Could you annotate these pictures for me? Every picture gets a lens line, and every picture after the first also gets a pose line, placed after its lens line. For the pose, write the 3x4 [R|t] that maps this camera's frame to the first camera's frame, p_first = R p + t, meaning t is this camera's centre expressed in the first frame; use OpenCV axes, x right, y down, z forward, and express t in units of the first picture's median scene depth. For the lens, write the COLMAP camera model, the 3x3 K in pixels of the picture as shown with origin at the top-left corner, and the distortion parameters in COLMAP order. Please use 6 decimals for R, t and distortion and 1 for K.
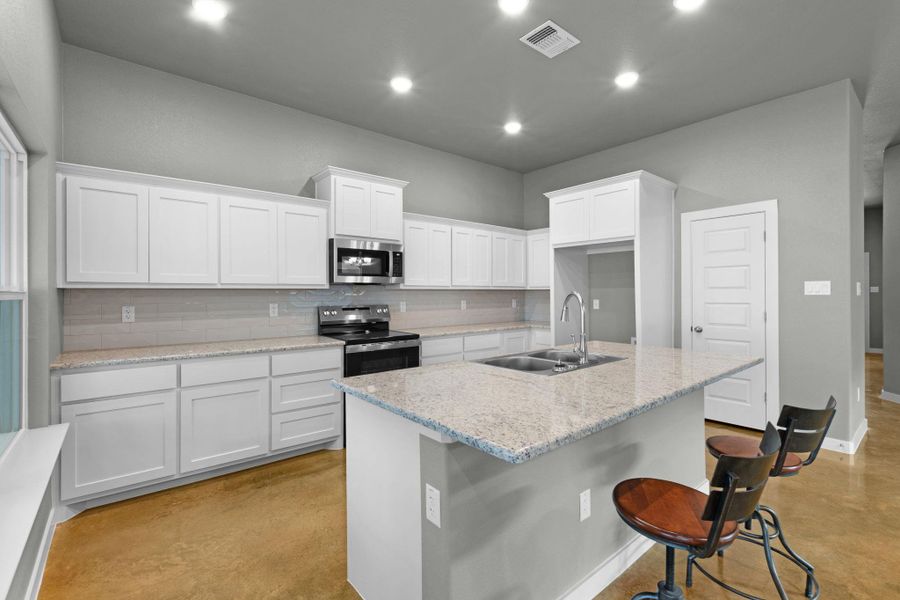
lens RADIAL K [[399.7, 0, 451.8], [0, 399.7, 297.1], [0, 0, 1]] dist [-0.000997, -0.000390]
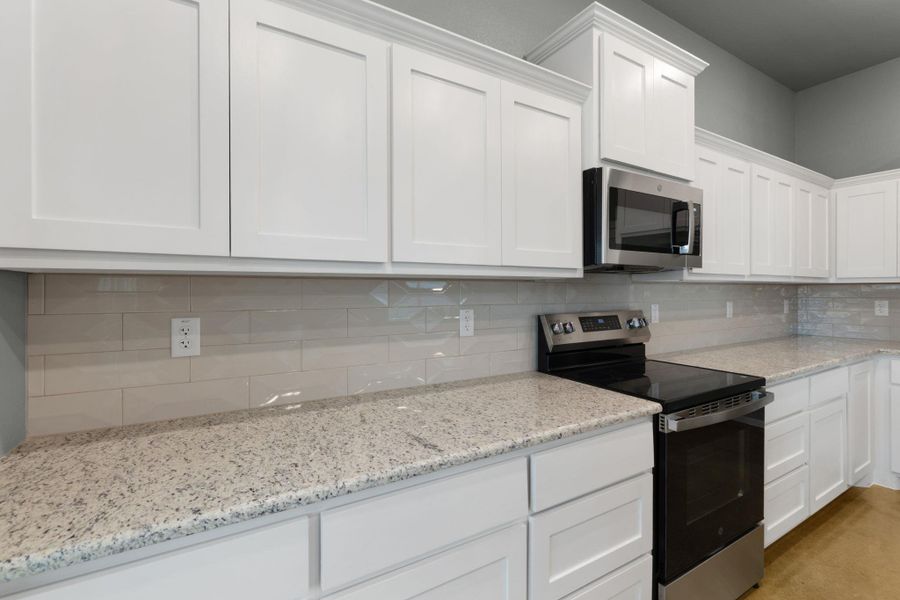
lens RADIAL K [[399.7, 0, 448.0], [0, 399.7, 293.8], [0, 0, 1]] dist [-0.000997, -0.000390]
pose [[0.986349, -0.000475, -0.164665, -0.389026], [-0.000496, 0.999983, -0.005852, -0.000095], [0.164665, 0.005853, 0.986332, 0.521918]]
